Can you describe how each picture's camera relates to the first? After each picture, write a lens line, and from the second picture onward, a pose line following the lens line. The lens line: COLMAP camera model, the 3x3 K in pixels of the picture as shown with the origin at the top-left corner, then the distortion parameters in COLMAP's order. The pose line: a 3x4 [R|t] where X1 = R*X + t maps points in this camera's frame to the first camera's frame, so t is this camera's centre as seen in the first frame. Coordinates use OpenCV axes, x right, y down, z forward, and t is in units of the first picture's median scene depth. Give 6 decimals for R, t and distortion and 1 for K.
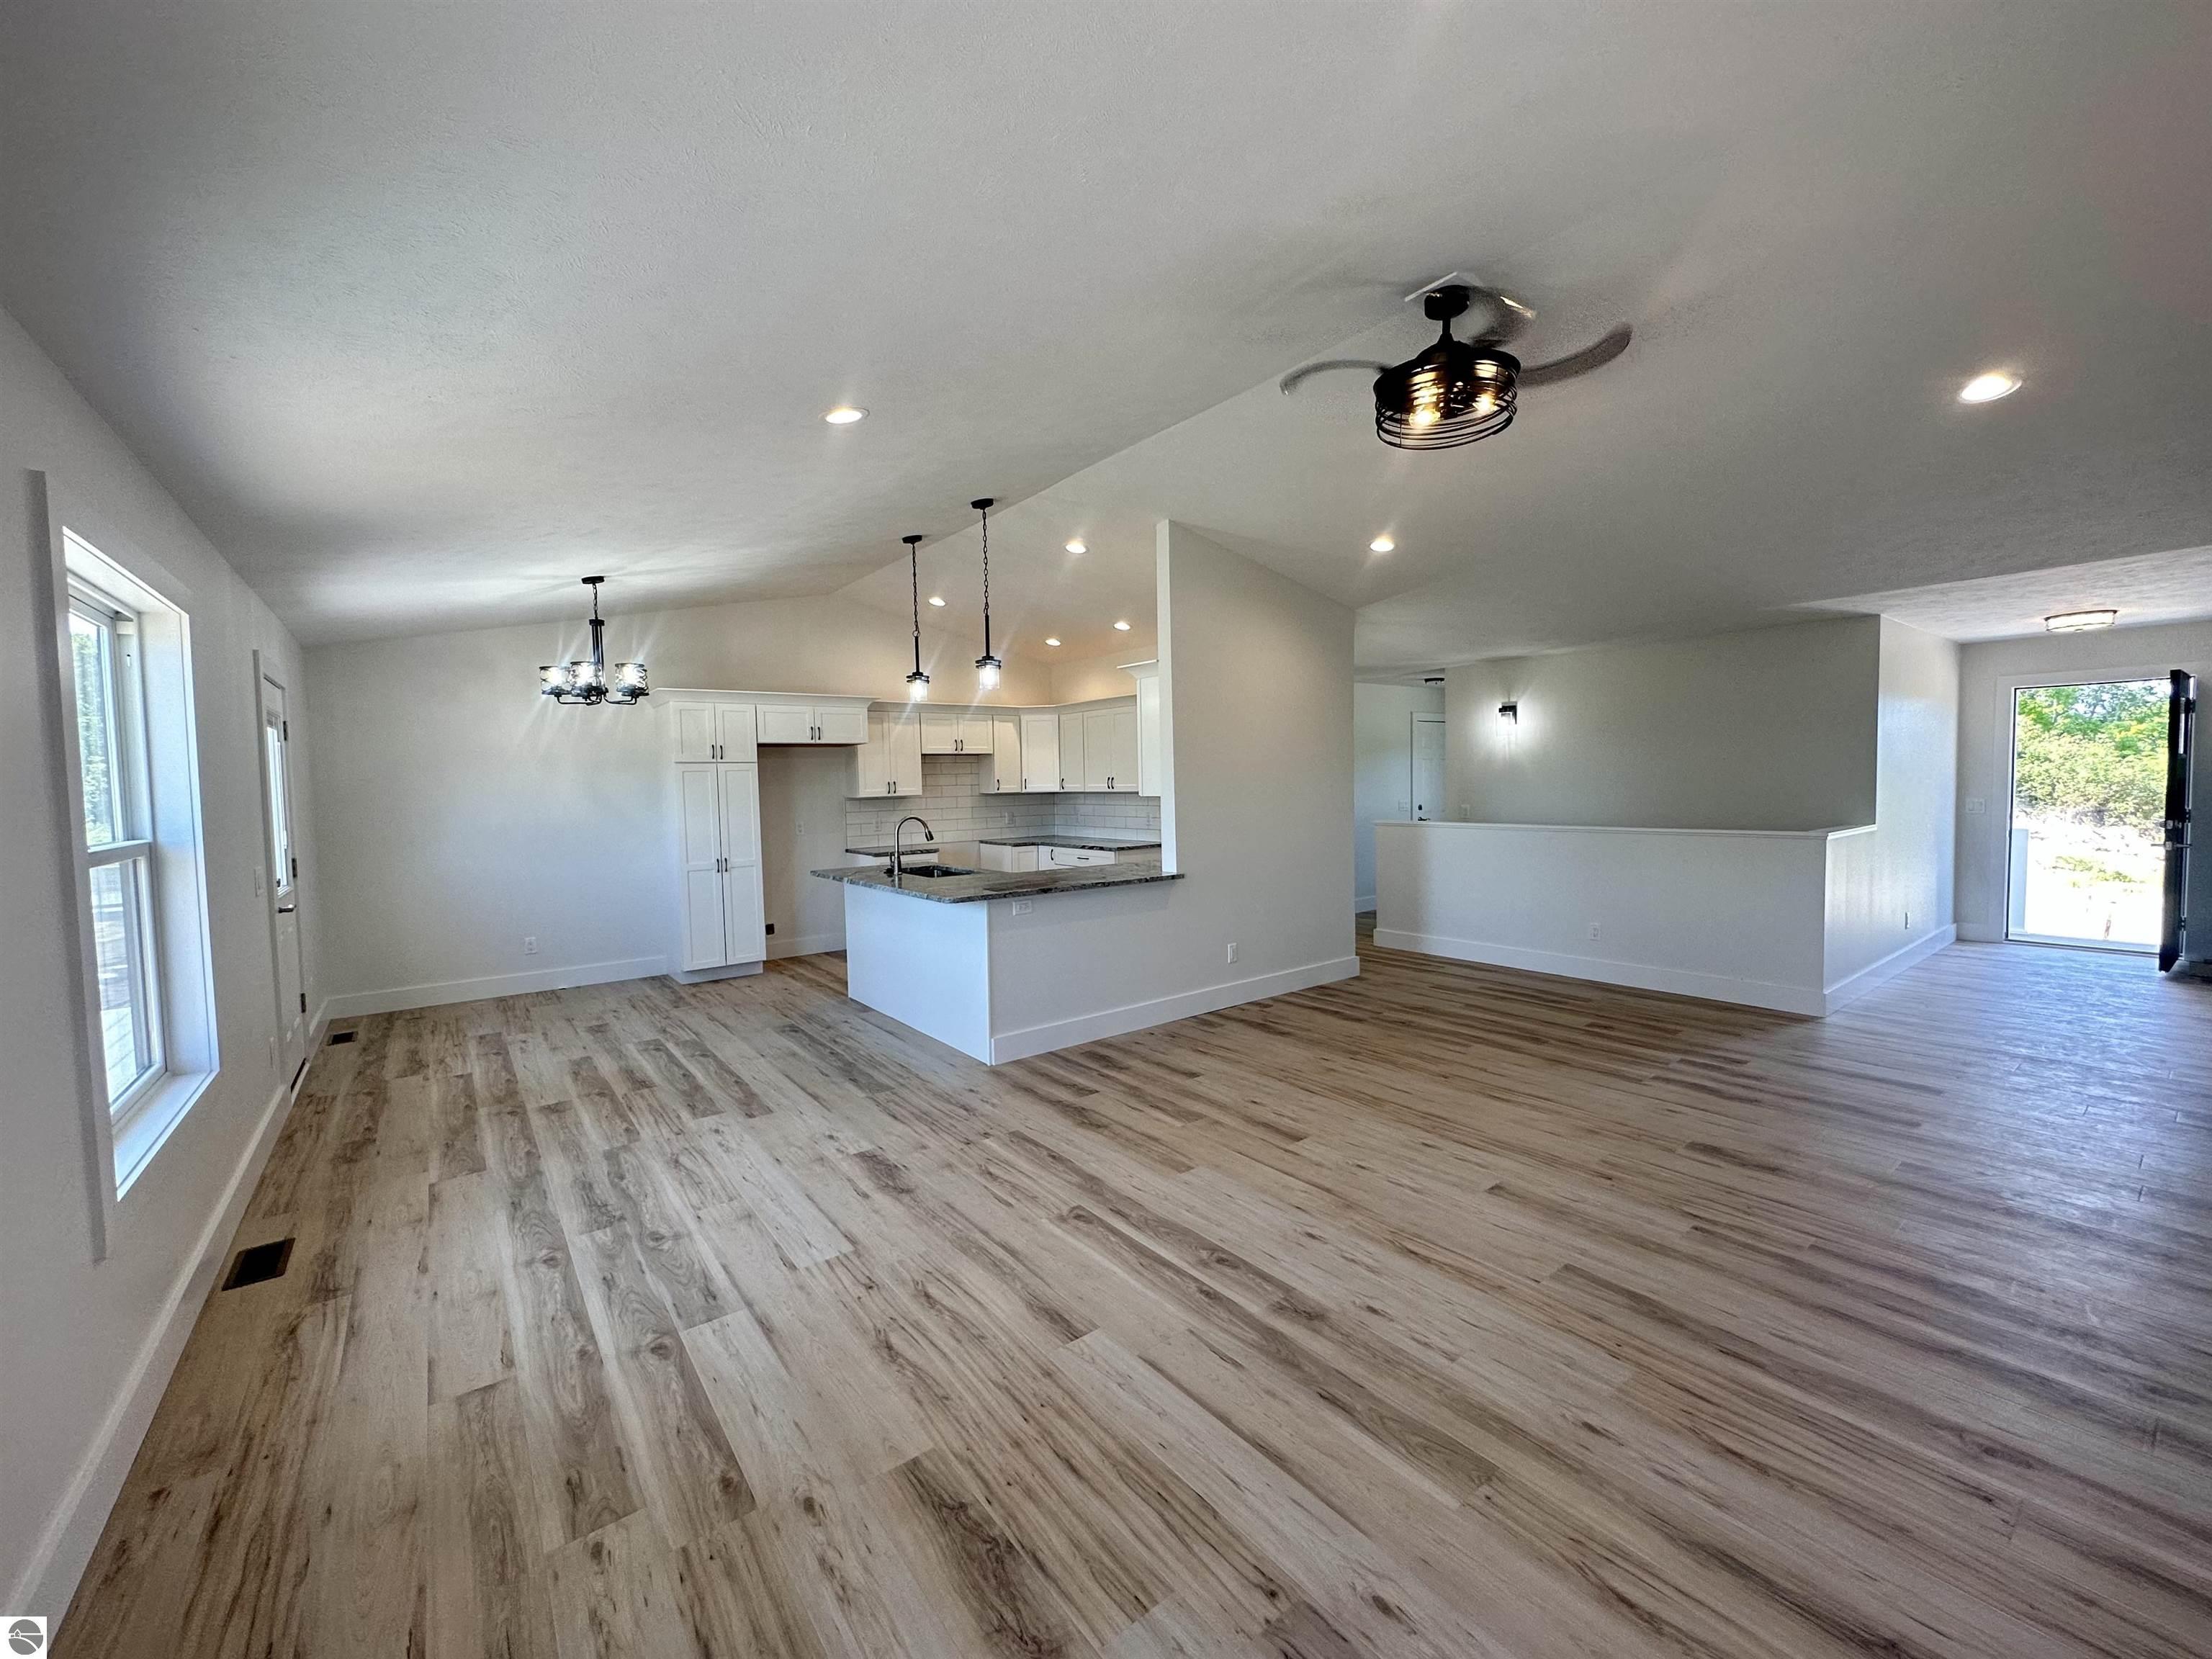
lens RADIAL K [[880.7, 0, 1109.7], [0, 880.7, 830.6], [0, 0, 1]] dist [-0.001978, 0.000227]
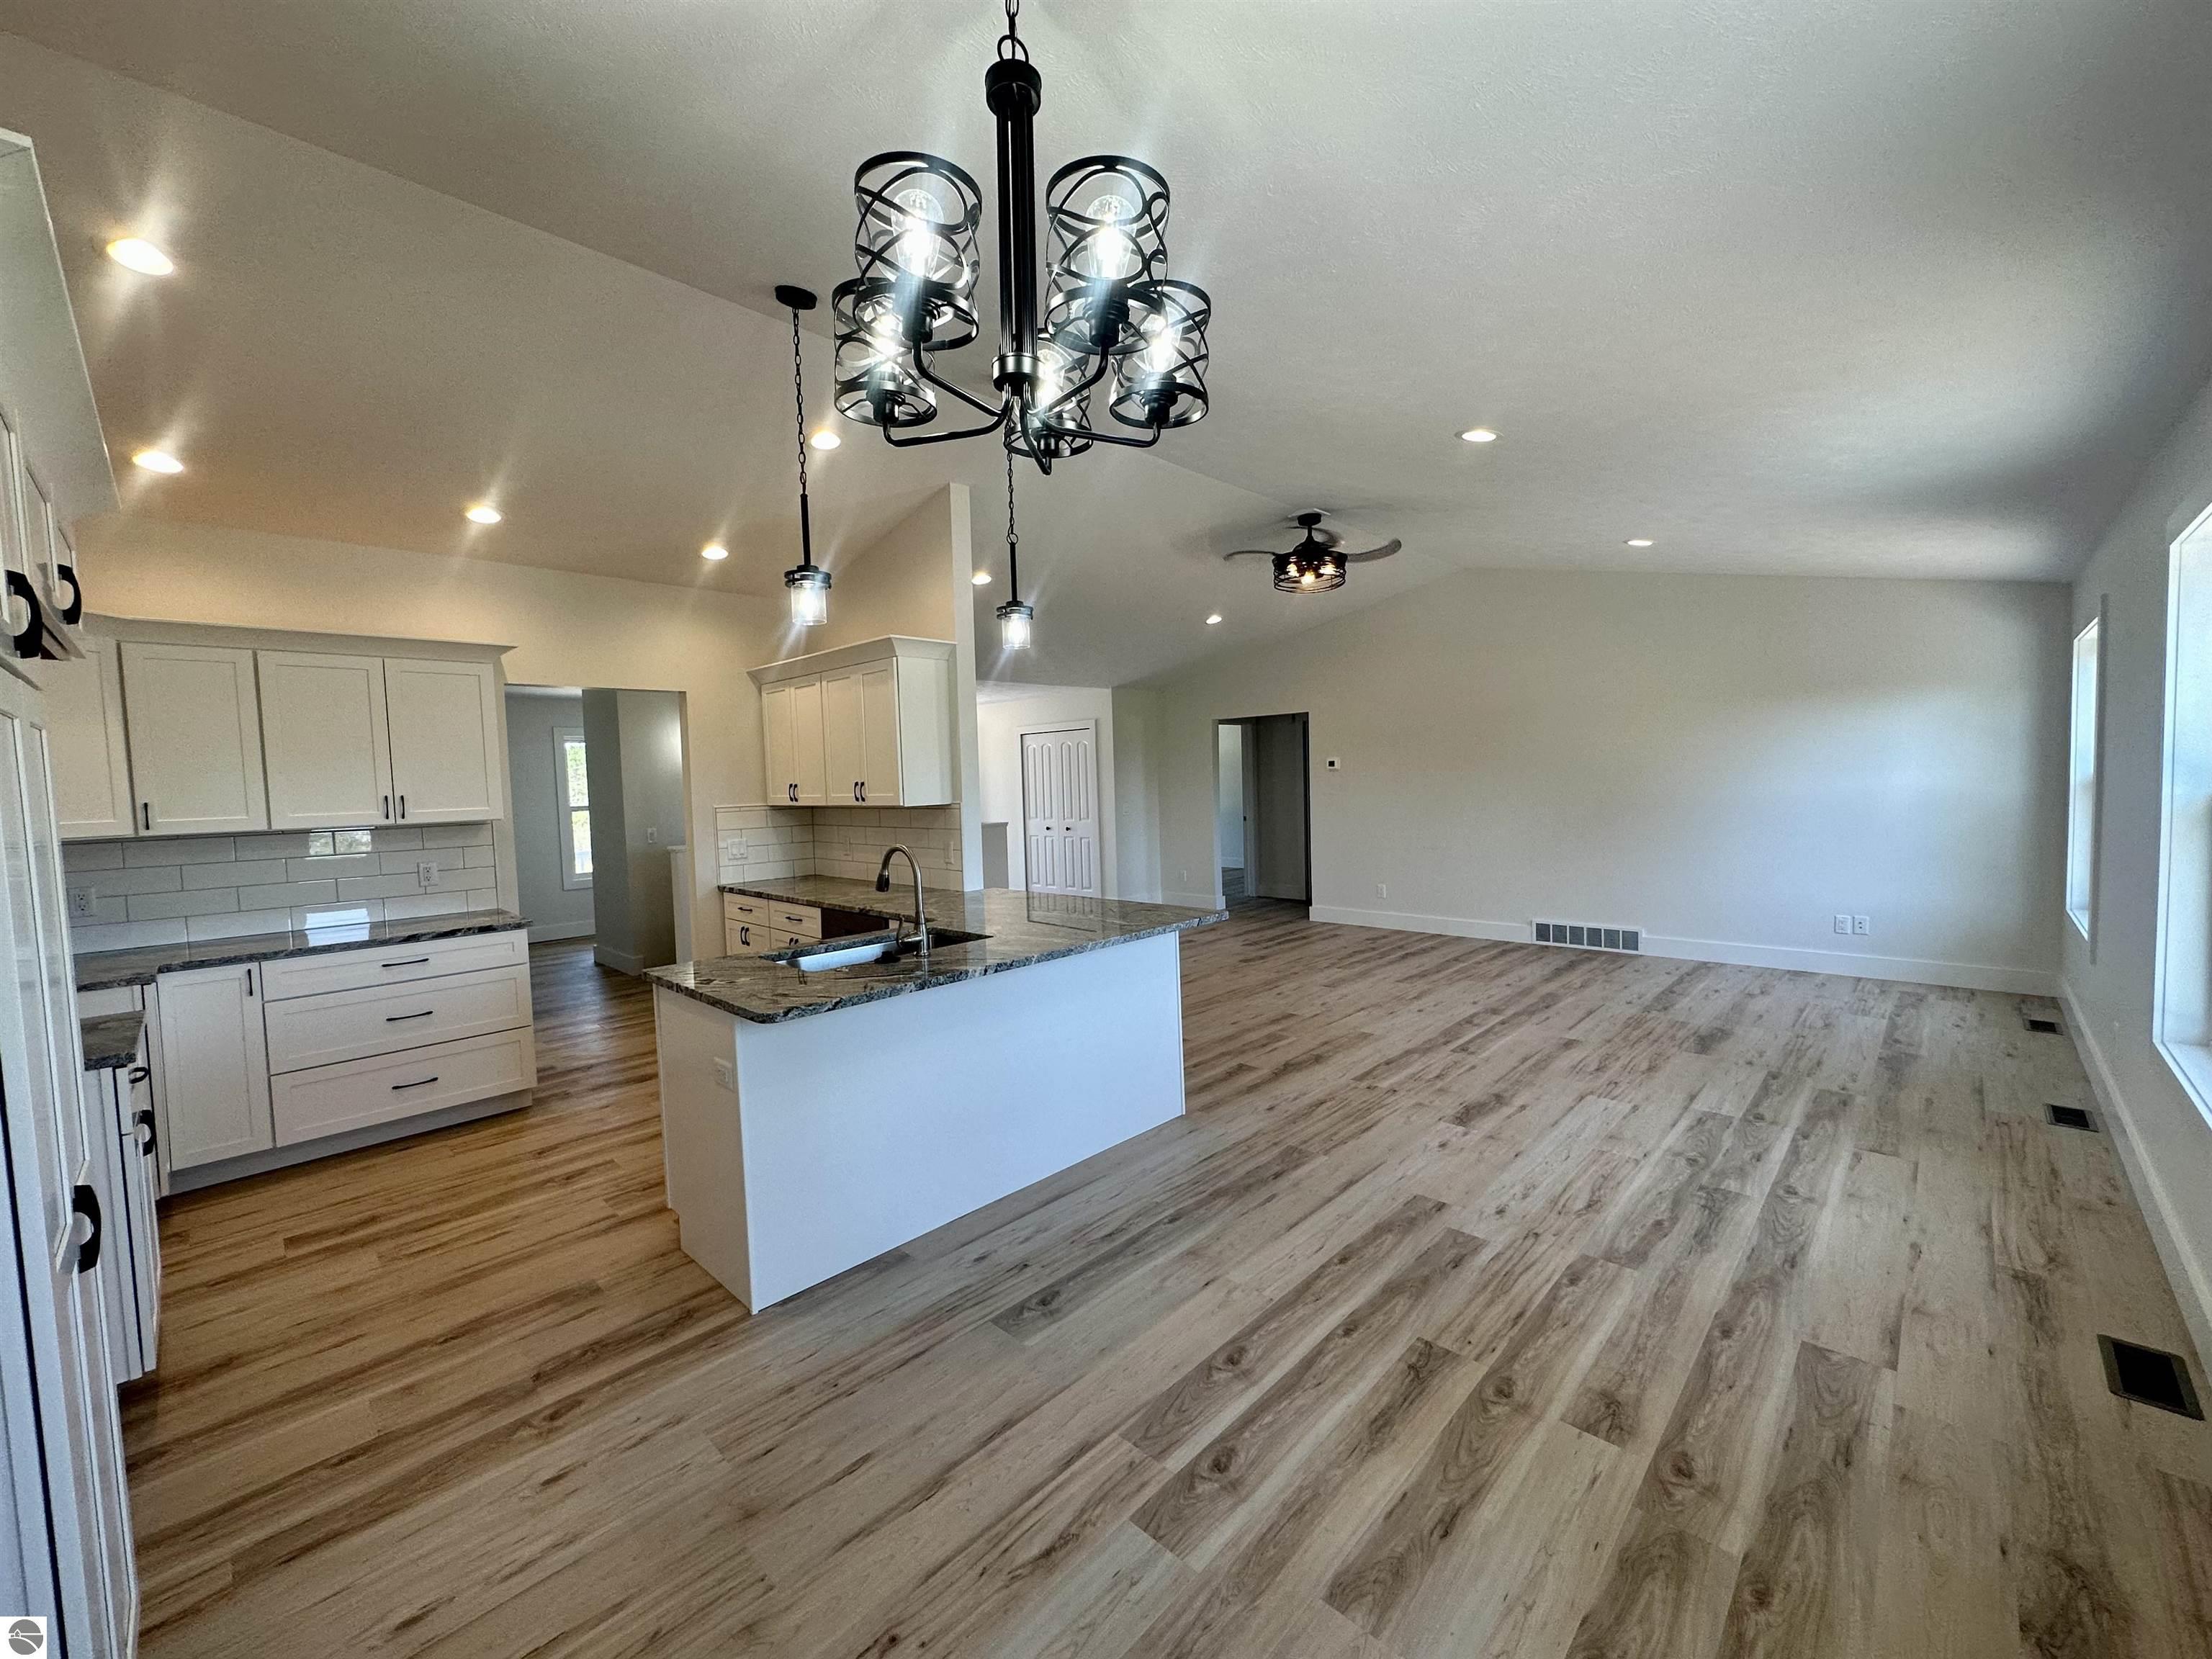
lens RADIAL K [[880.7, 0, 1101.9], [0, 880.7, 831.7], [0, 0, 1]] dist [-0.001978, 0.000227]
pose [[-0.141037, -0.035380, 0.989372, -1.202001], [0.091536, 0.994614, 0.048616, -0.060504], [-0.985764, 0.097420, -0.137039, 1.485605]]
